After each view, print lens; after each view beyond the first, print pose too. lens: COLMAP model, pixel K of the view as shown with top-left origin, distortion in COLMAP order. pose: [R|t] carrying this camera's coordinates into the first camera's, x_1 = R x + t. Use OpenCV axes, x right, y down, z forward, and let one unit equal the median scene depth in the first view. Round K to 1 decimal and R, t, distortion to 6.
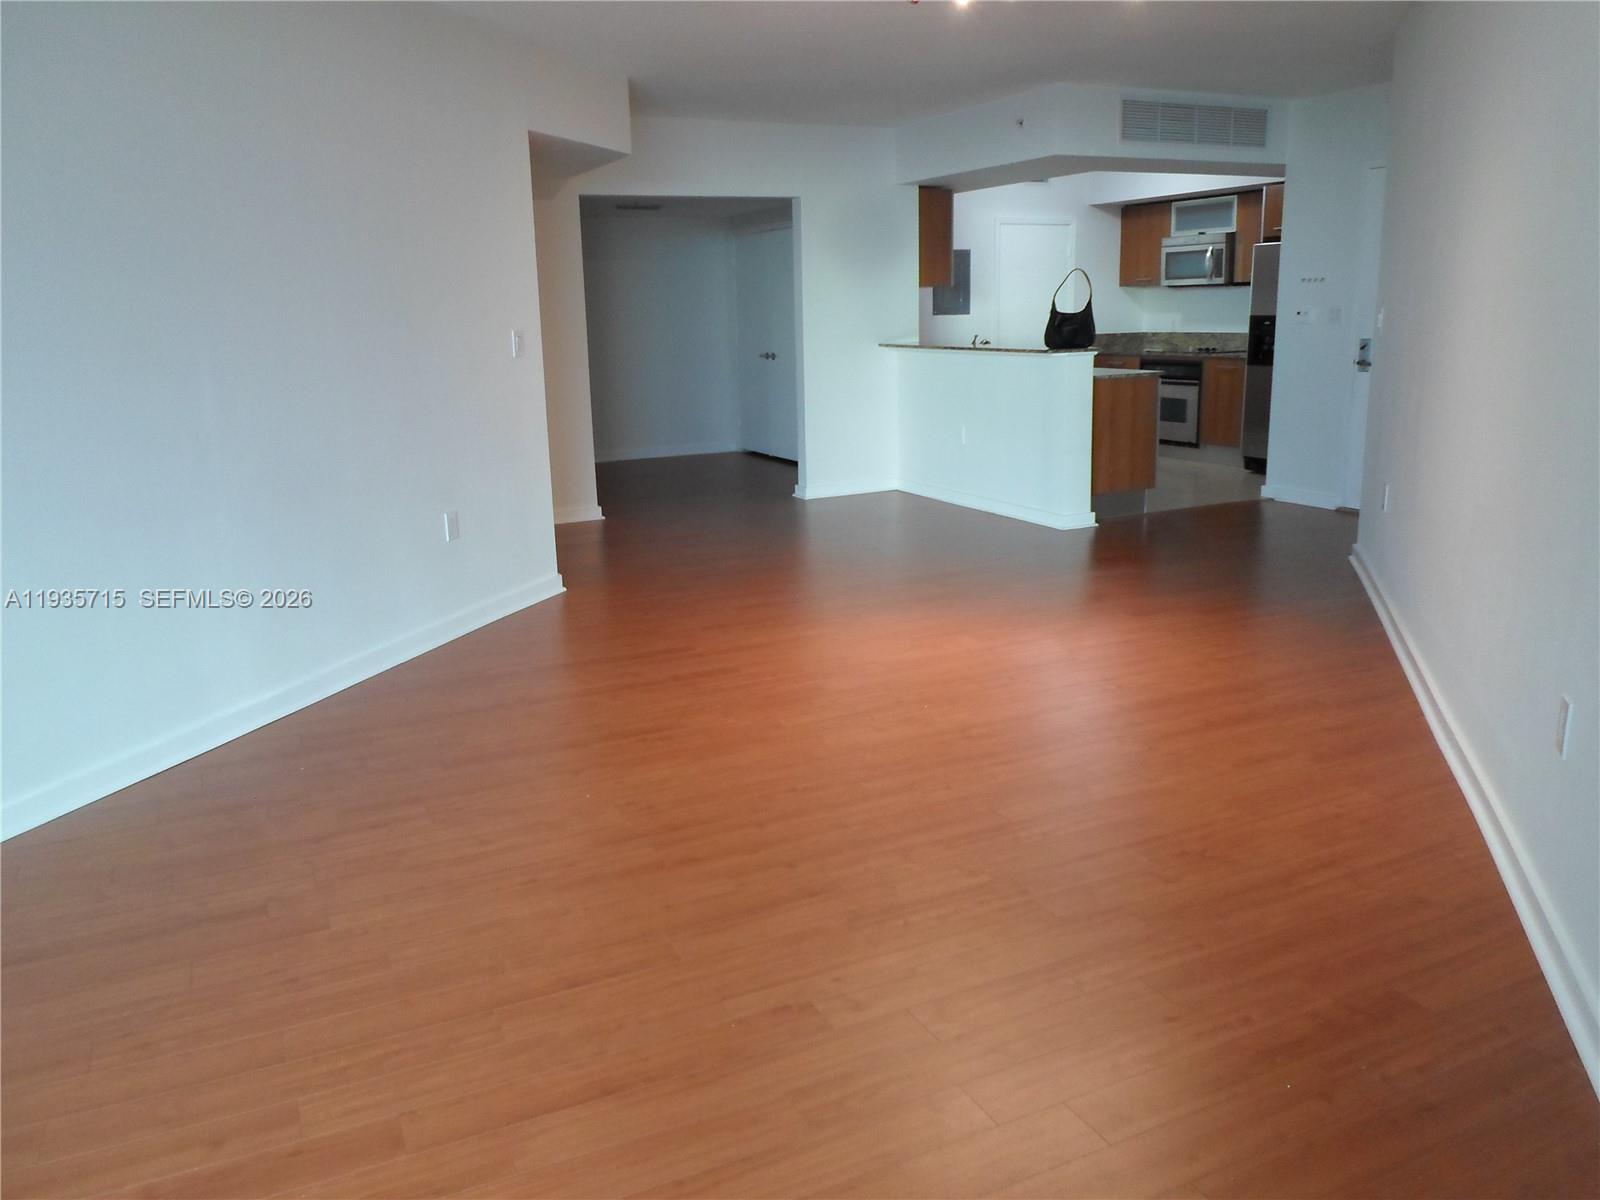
lens RADIAL K [[1217.0, 0, 788.5], [0, 1217.0, 601.5], [0, 0, 1]] dist [-0.028953, -0.013309]
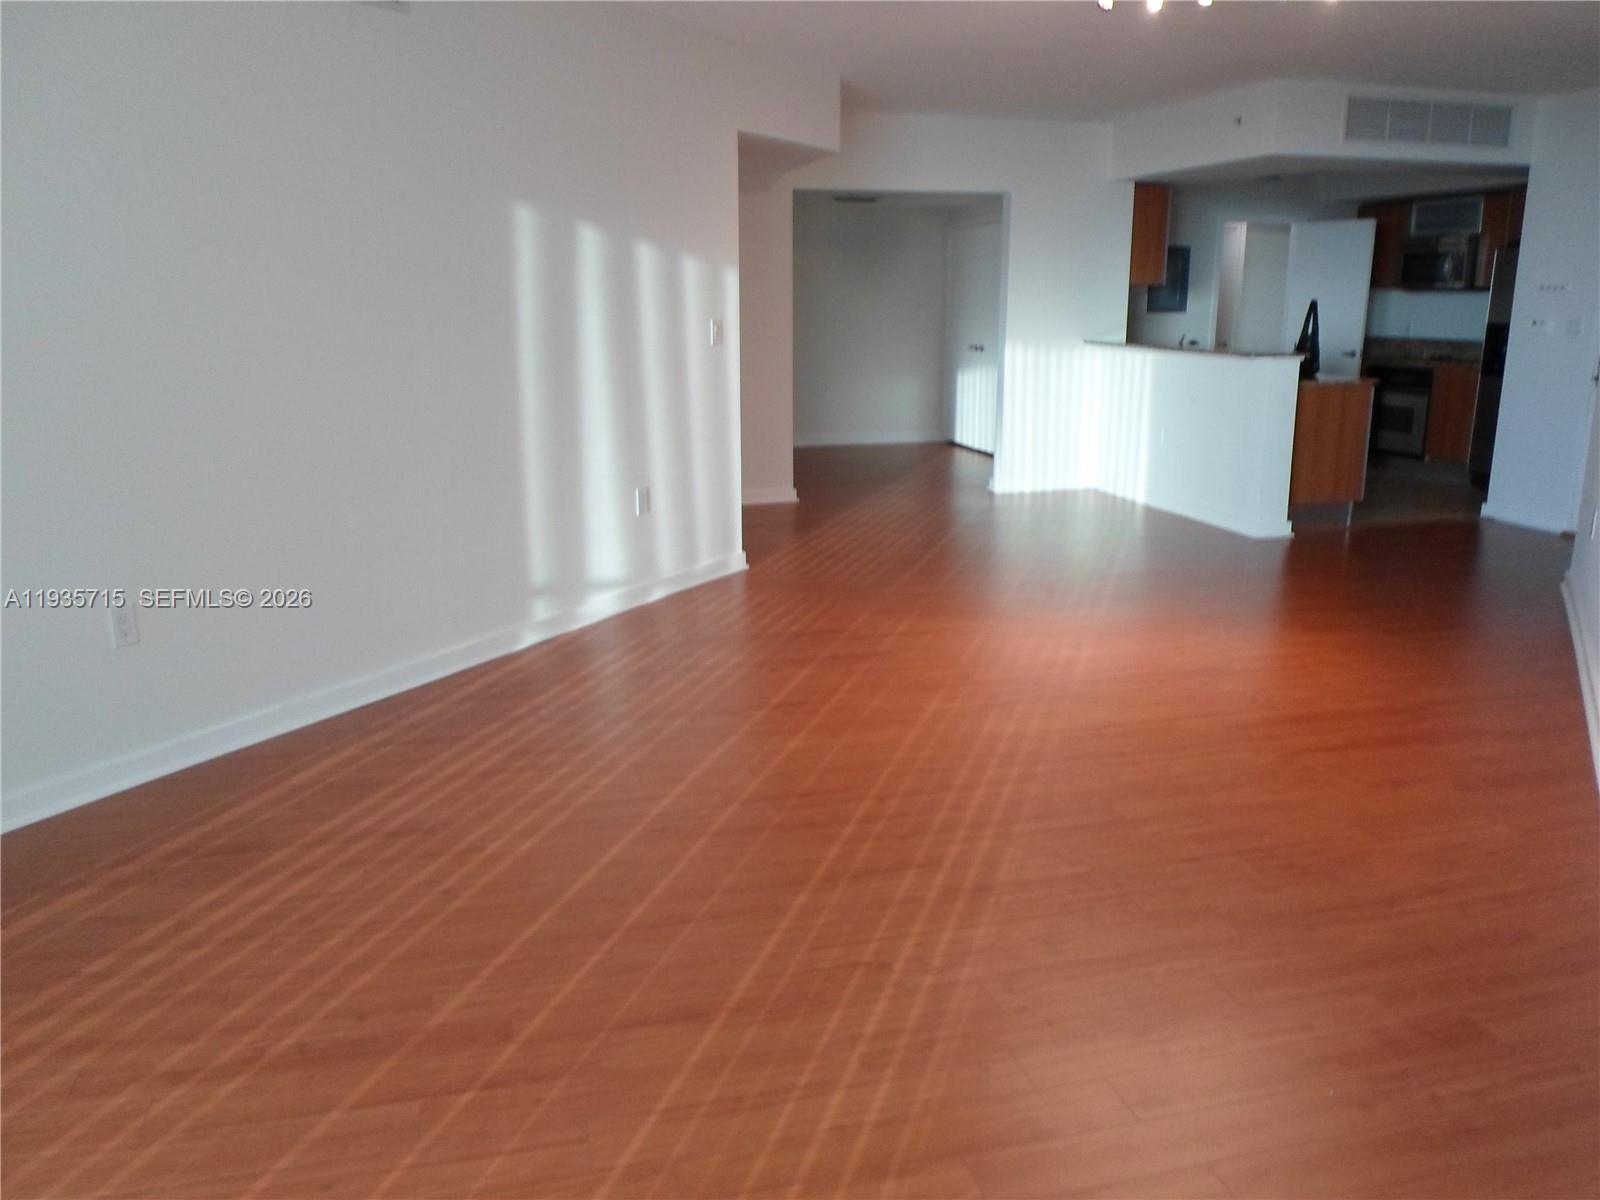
lens RADIAL K [[1217.0, 0, 788.0], [0, 1217.0, 594.8], [0, 0, 1]] dist [-0.028953, -0.013309]
pose [[0.981867, 0.066824, -0.177403, 0.028725], [-0.065615, 0.997764, 0.012676, -0.000833], [0.177853, -0.000806, 0.984057, -0.022950]]
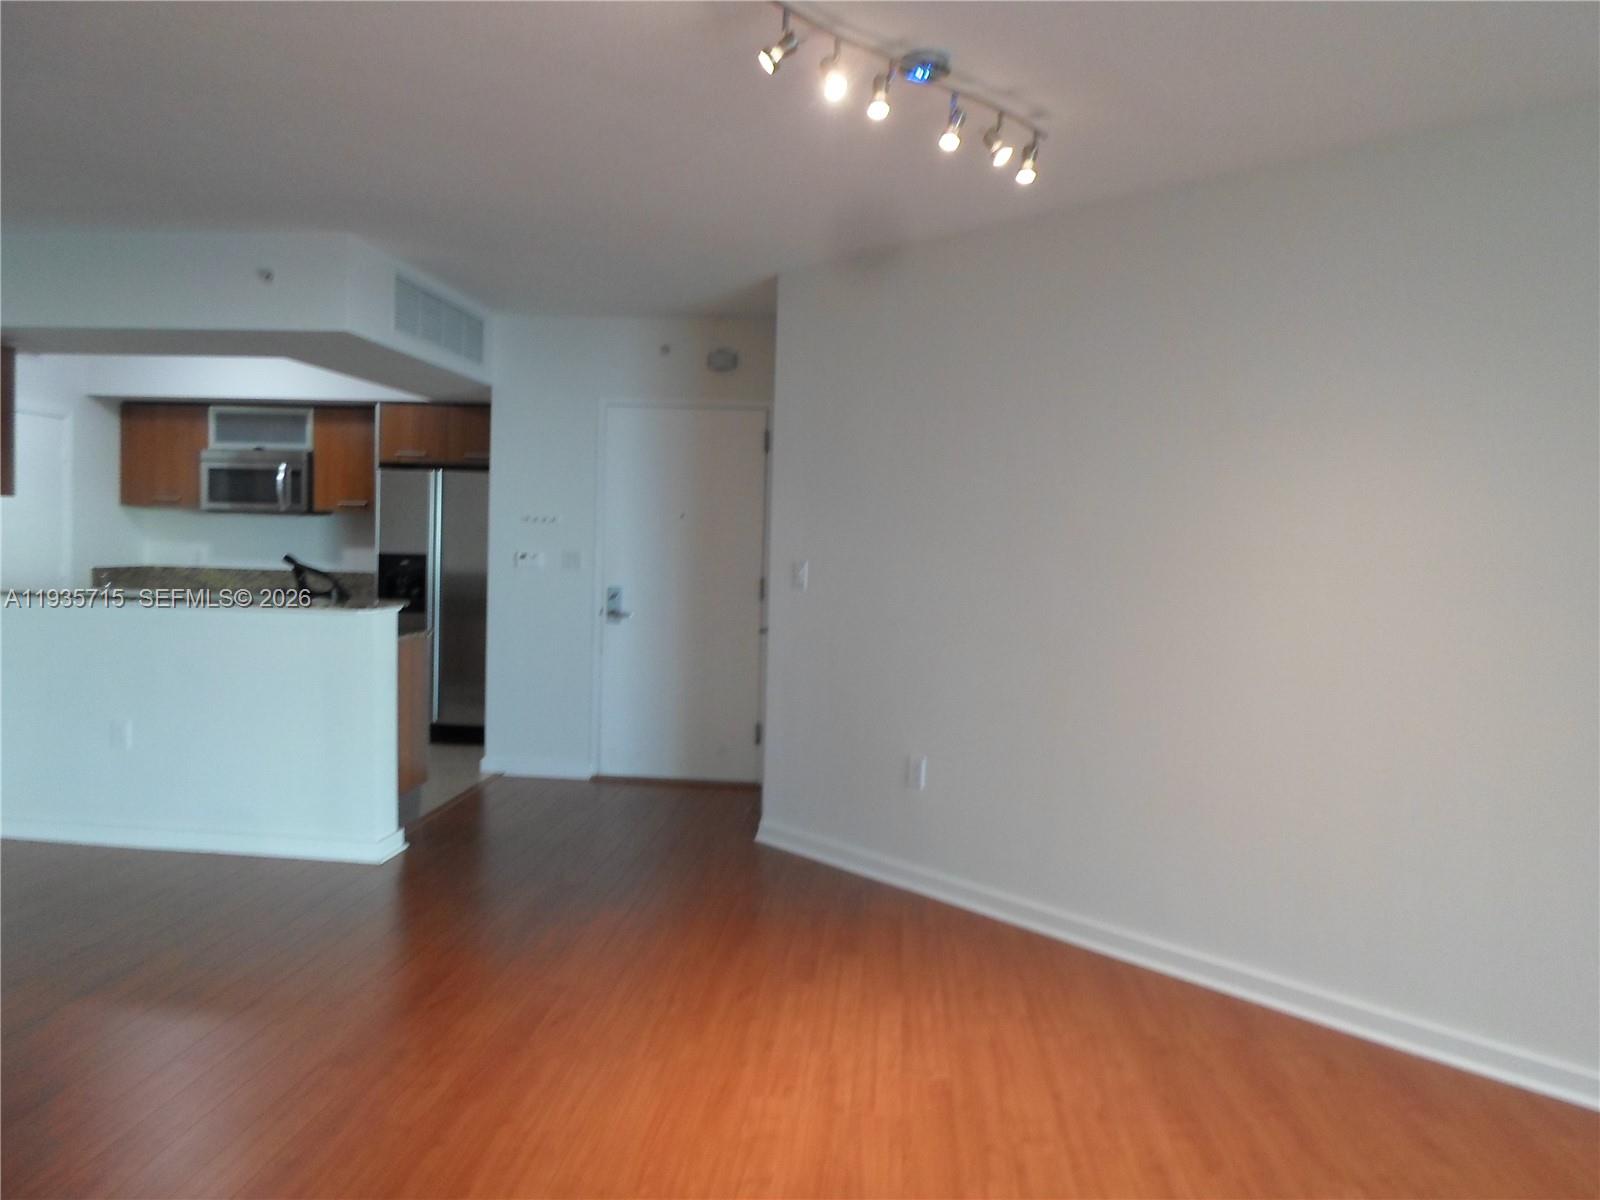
lens RADIAL K [[1217.0, 0, 793.7], [0, 1217.0, 611.1], [0, 0, 1]] dist [-0.028953, -0.013309]
pose [[0.505371, -0.012215, 0.862816, -0.214908], [0.159725, 0.983945, -0.079625, -0.095443], [-0.847990, 0.178053, 0.499209, 0.390631]]
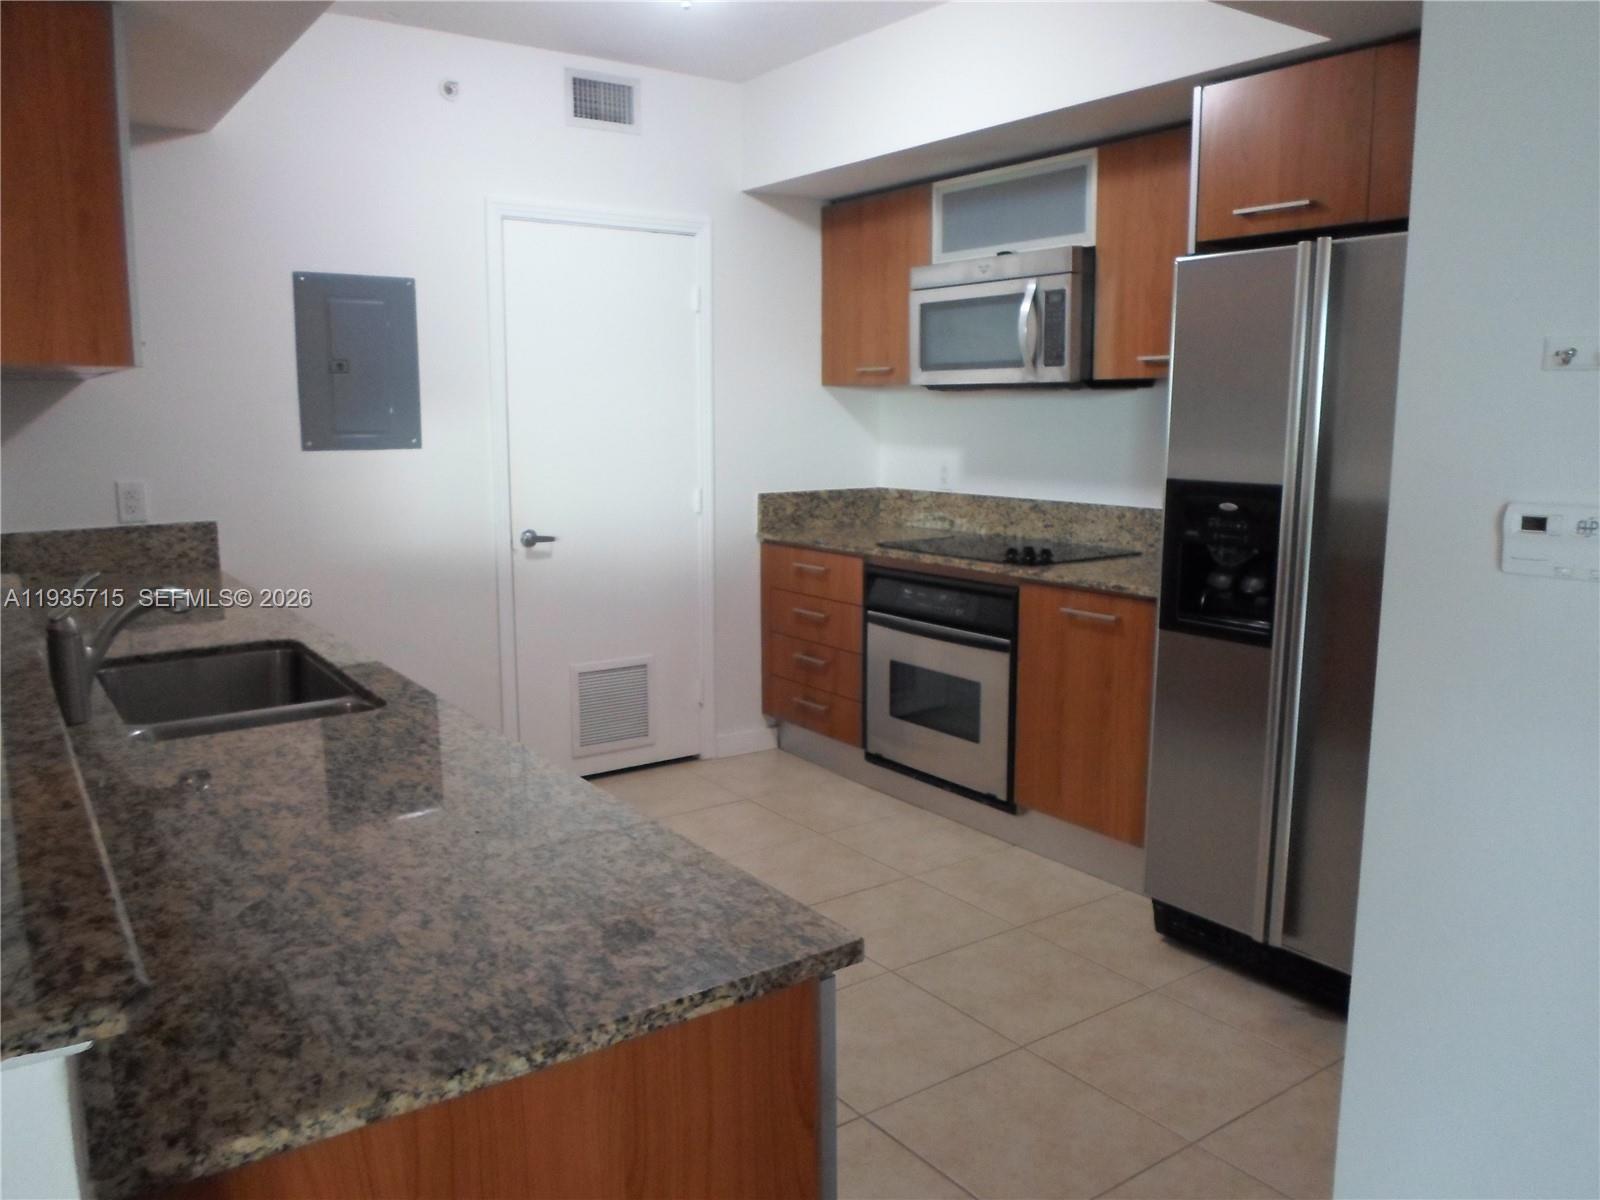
lens RADIAL K [[1217.0, 0, 793.1], [0, 1217.0, 604.2], [0, 0, 1]] dist [-0.028953, -0.013309]
pose [[0.985366, -0.002676, 0.170433, 0.255230], [0.015967, 0.996929, -0.076662, -0.201272], [-0.169704, 0.078261, 0.982383, 0.784742]]
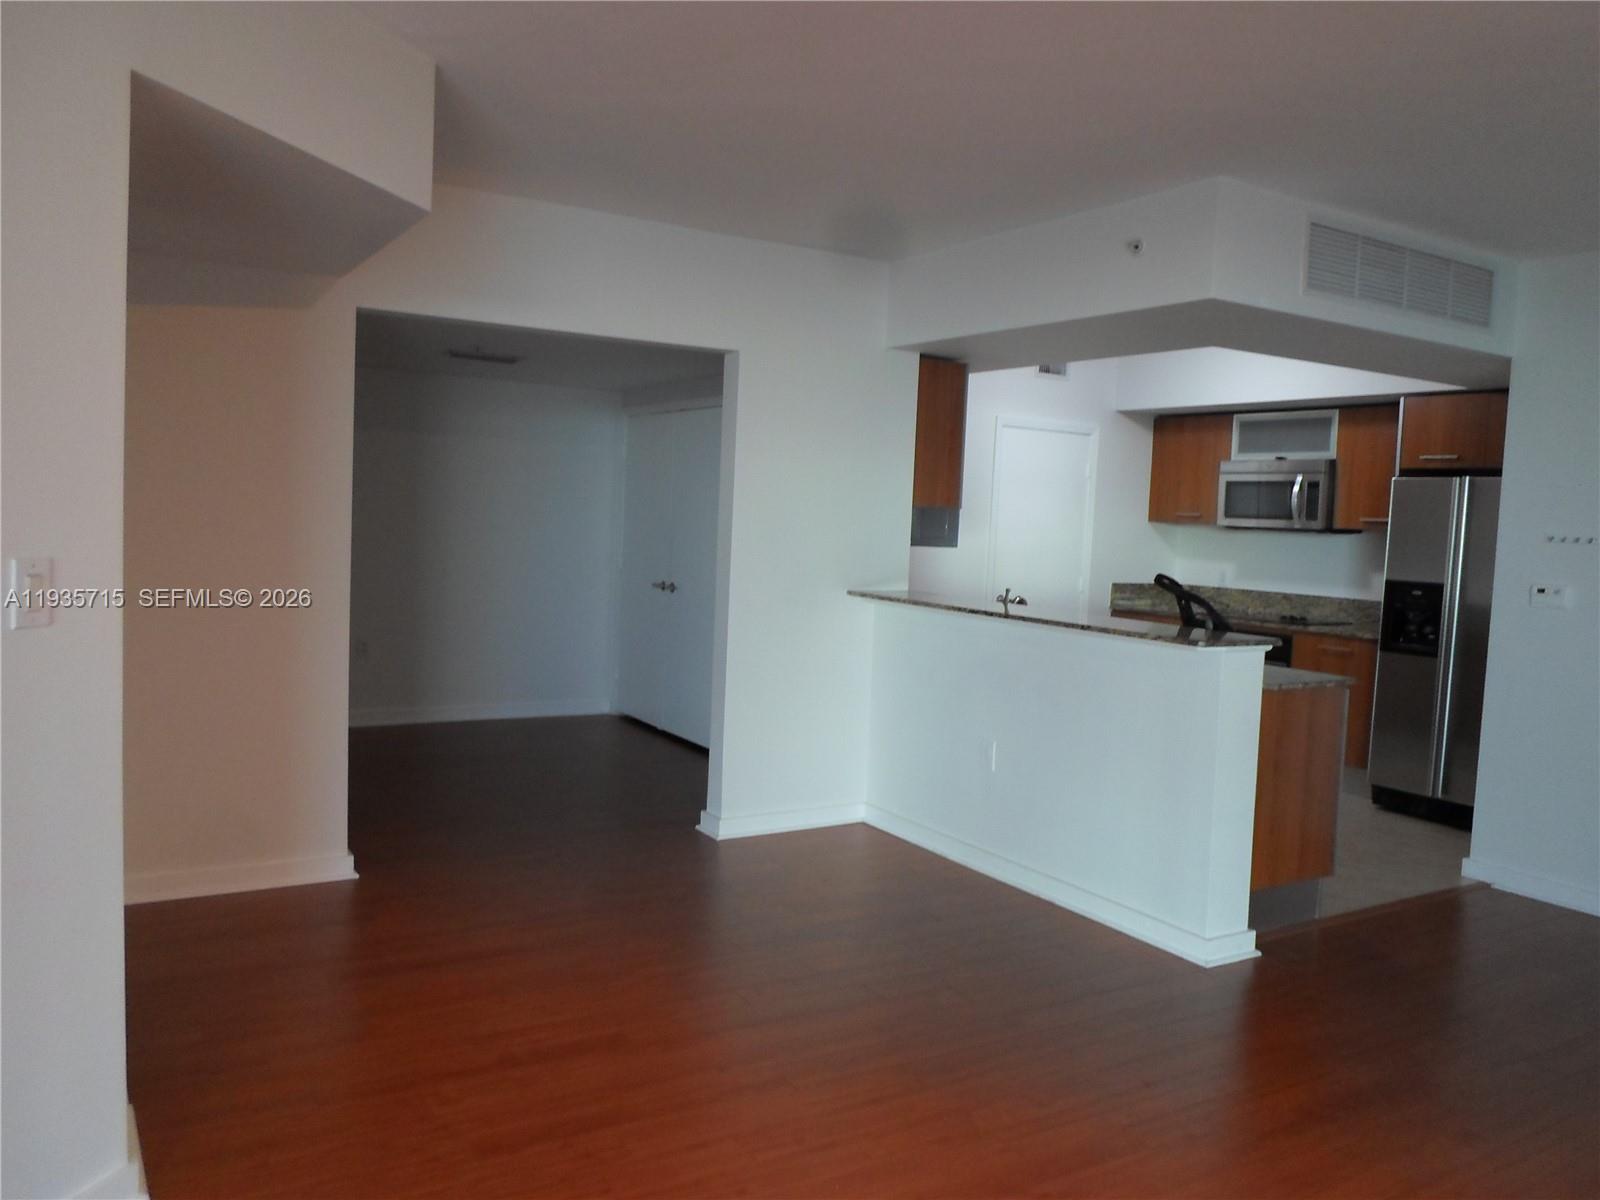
lens RADIAL K [[1217.0, 0, 790.2], [0, 1217.0, 601.2], [0, 0, 1]] dist [-0.028953, -0.013309]
pose [[0.993169, 0.061703, 0.099036, -0.018311], [-0.044579, 0.985009, -0.166643, -0.108103], [-0.107834, 0.161089, 0.981031, 0.417055]]
